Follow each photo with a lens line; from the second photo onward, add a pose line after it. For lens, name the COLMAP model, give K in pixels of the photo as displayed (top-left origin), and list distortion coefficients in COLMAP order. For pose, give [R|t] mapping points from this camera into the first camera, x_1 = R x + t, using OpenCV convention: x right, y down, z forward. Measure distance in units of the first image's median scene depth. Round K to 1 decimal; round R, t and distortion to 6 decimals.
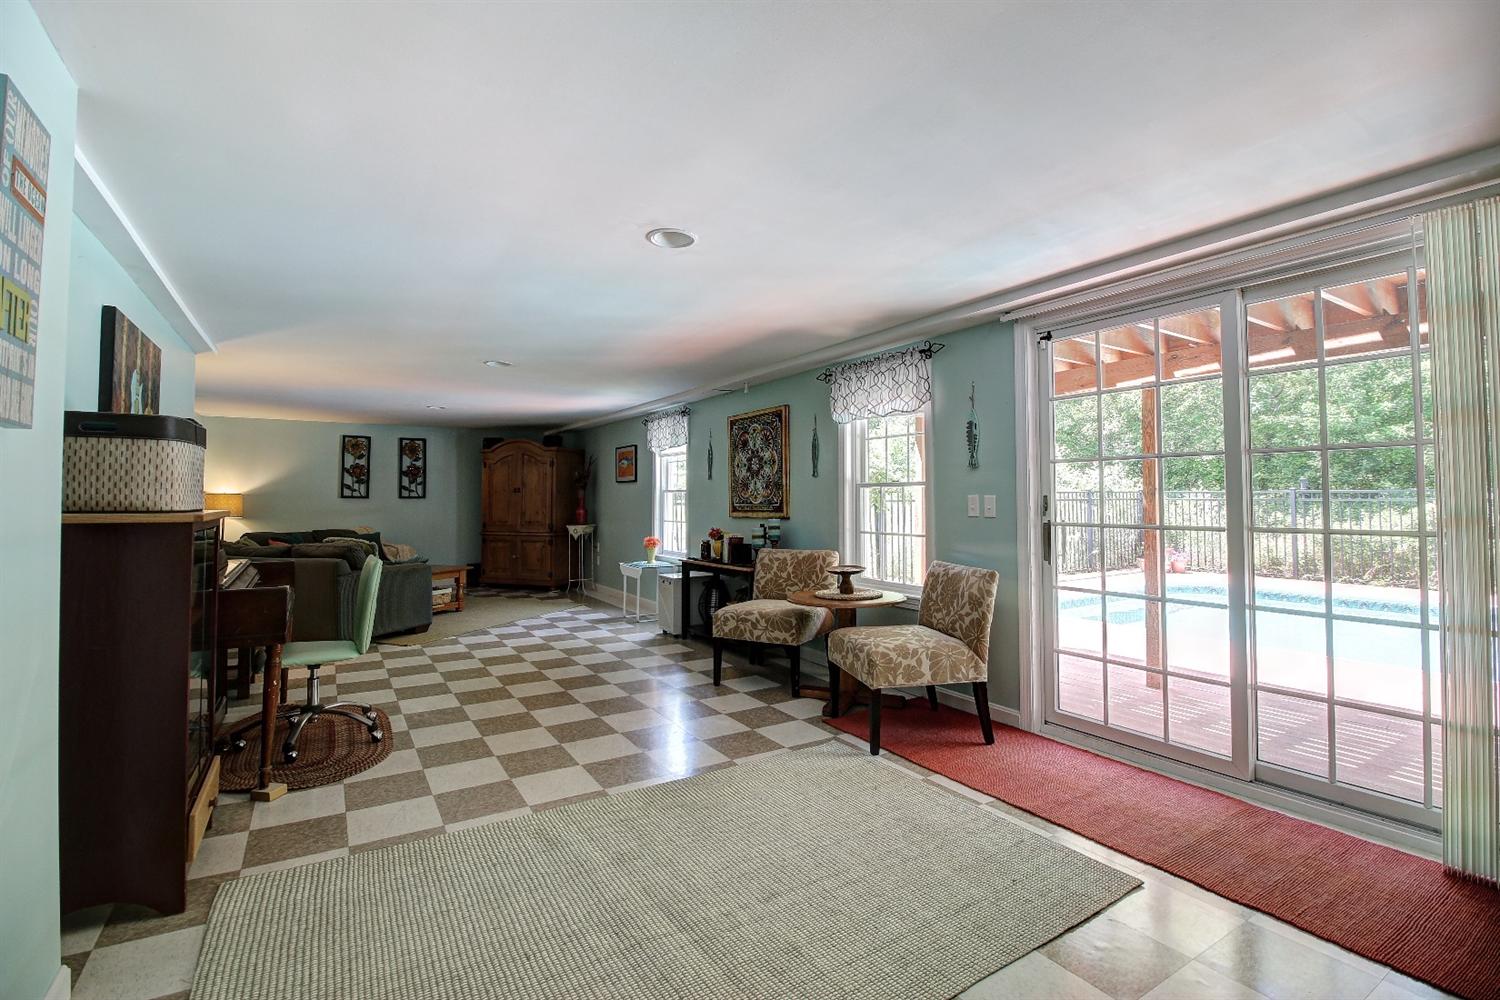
lens RADIAL K [[685.3, 0, 747.1], [0, 685.3, 472.6], [0, 0, 1]] dist [-0.000160, -0.013648]
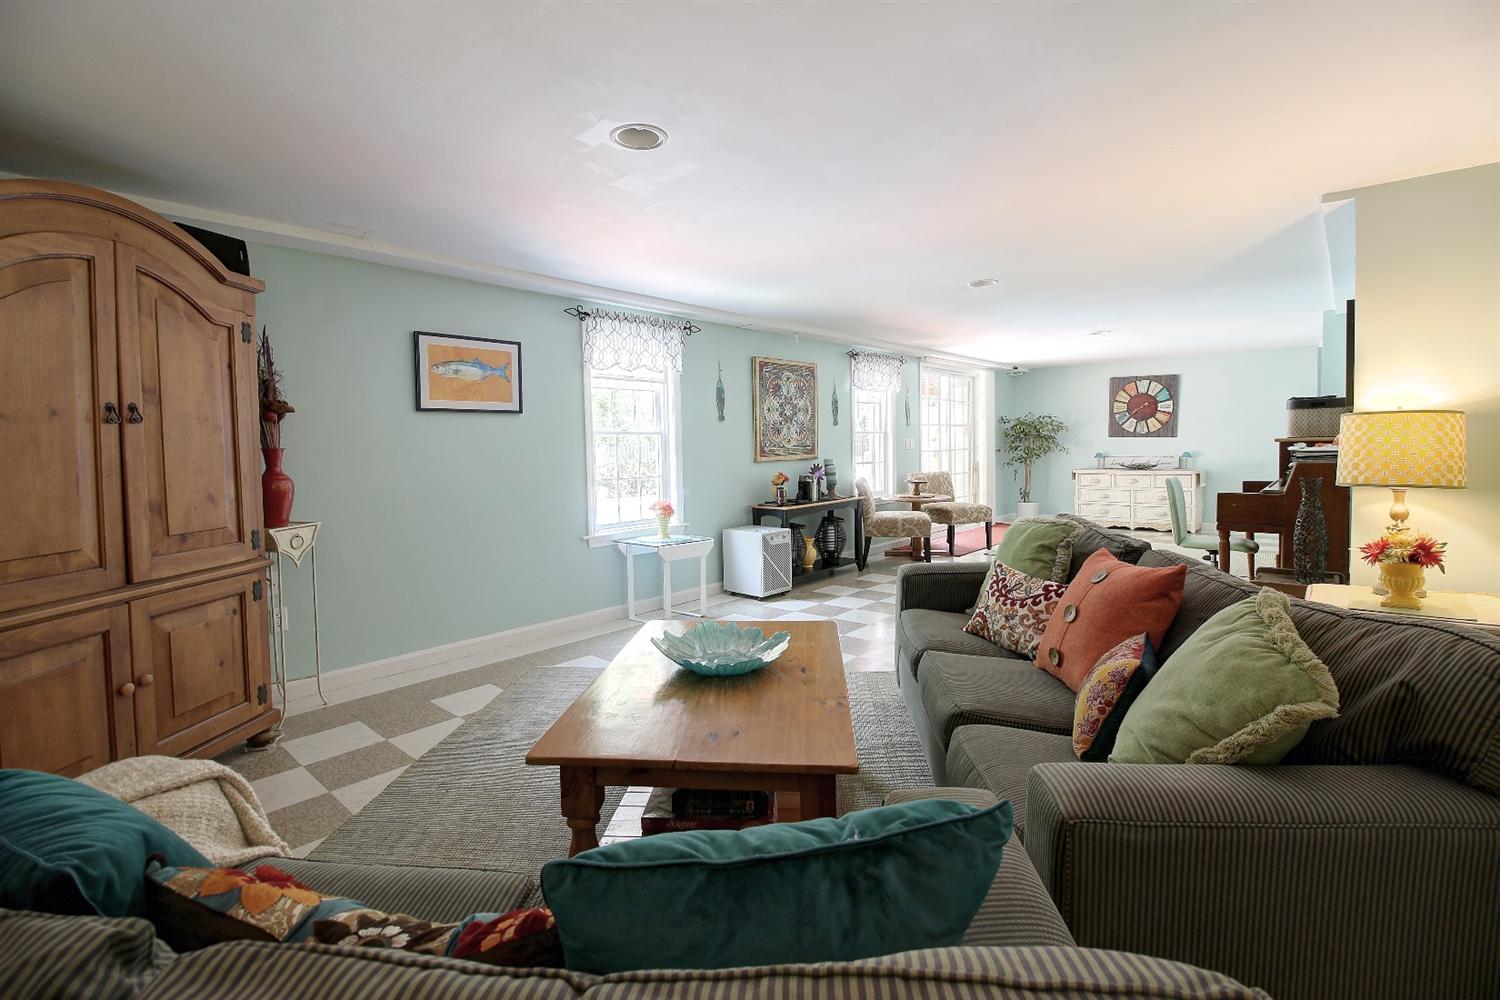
lens RADIAL K [[685.3, 0, 747.1], [0, 685.3, 472.6], [0, 0, 1]] dist [-0.000160, -0.013648]
pose [[-0.288619, -0.030499, 0.956958, -0.982010], [-0.017239, 0.999496, 0.026656, 0.056811], [-0.957289, -0.008803, -0.289000, 1.345190]]
